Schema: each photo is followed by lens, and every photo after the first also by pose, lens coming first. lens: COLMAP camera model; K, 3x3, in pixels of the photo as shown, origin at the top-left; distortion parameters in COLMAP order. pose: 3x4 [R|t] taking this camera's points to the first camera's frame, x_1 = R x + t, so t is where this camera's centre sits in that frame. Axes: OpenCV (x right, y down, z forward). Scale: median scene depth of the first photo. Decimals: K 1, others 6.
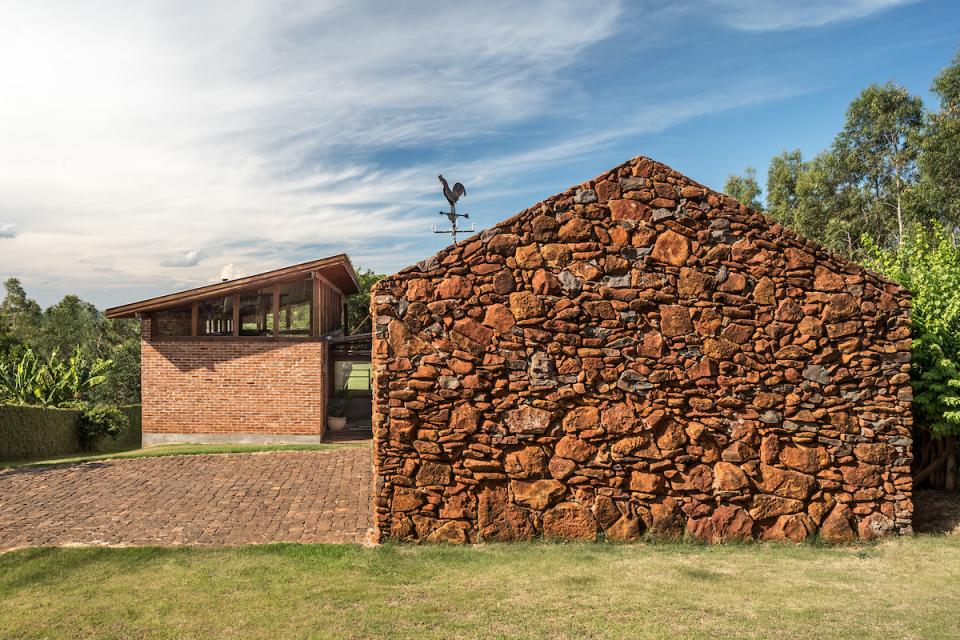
lens RADIAL K [[513.3, 0, 480.0], [0, 513.3, 320.0], [0, 0, 1]] dist [-0.001947, 0.001168]
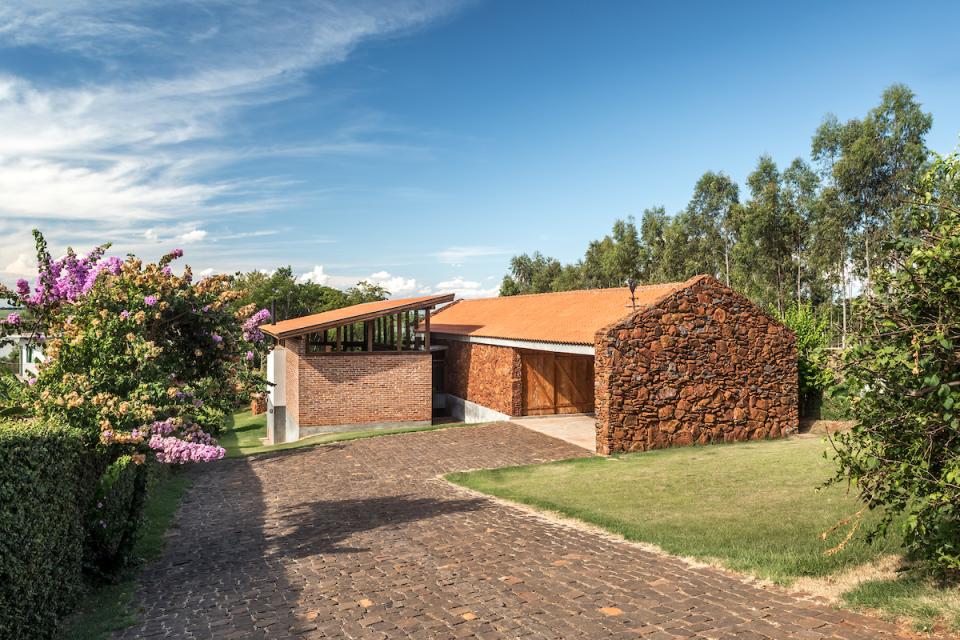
lens RADIAL K [[513.3, 0, 480.0], [0, 513.3, 320.0], [0, 0, 1]] dist [-0.001947, 0.001168]
pose [[0.949712, 0.000004, 0.313124, -1.361767], [-0.001564, 0.999988, 0.004730, -0.129296], [-0.313121, -0.004981, 0.949700, -0.842067]]
